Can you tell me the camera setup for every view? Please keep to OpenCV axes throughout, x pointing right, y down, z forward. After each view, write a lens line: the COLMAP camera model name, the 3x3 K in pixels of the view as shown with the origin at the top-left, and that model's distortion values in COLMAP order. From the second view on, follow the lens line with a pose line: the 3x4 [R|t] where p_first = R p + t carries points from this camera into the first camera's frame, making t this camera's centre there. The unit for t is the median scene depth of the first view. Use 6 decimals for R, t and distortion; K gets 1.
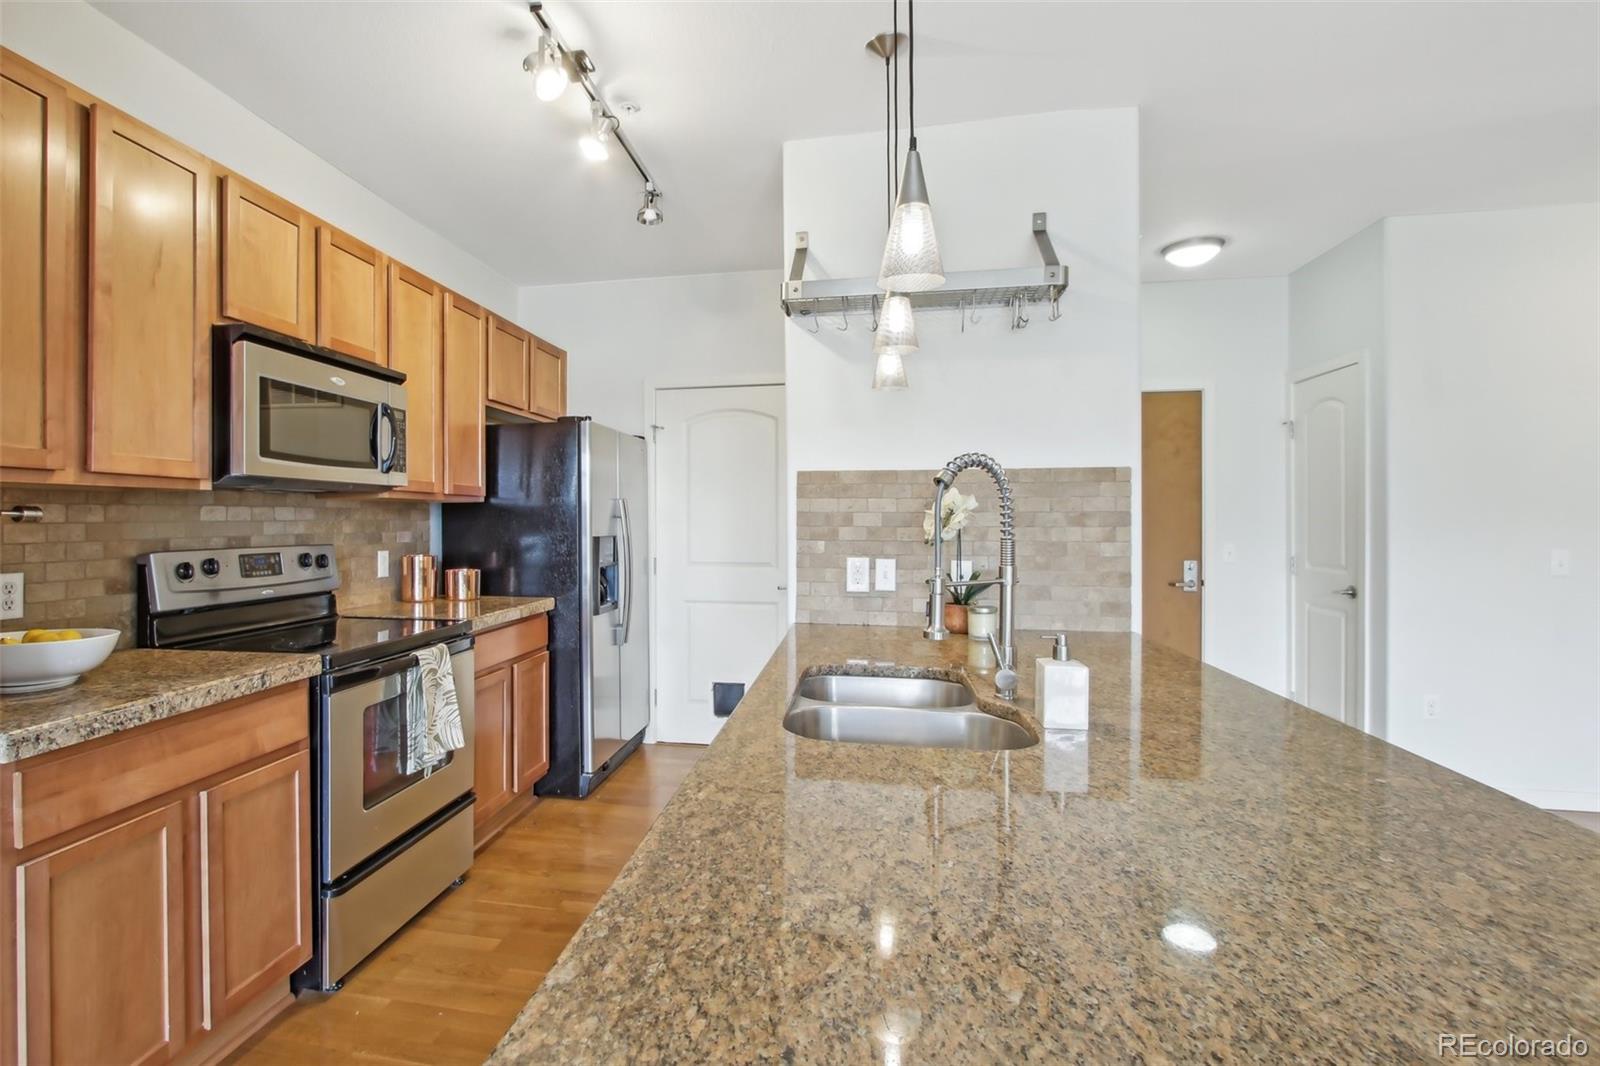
lens RADIAL K [[762.7, 0, 792.6], [0, 762.7, 520.1], [0, 0, 1]] dist [0.004798, 0.000367]
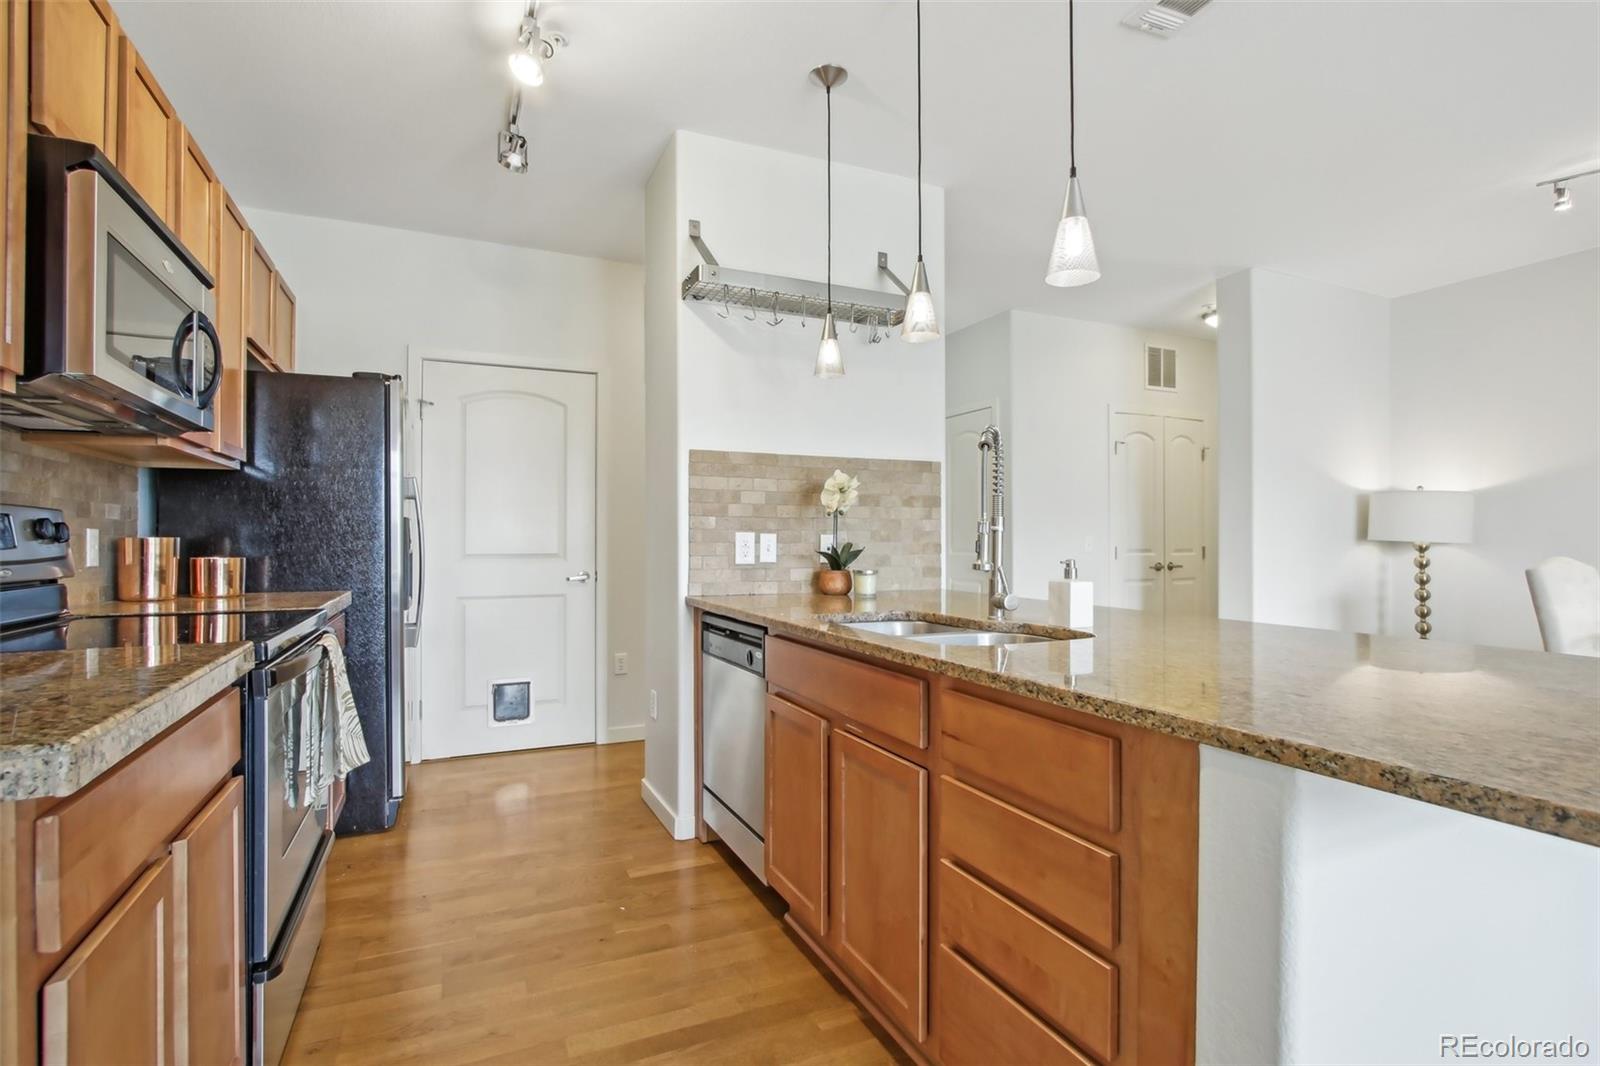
lens RADIAL K [[714.0, 0, 806.4], [0, 714.0, 535.2], [0, 0, 1]] dist [0.004115, 0.000406]
pose [[0.830138, 0.000809, 0.557557, -0.409850], [0.005262, 0.999943, -0.009286, 0.063147], [-0.557532, 0.010642, 0.830087, 0.111092]]
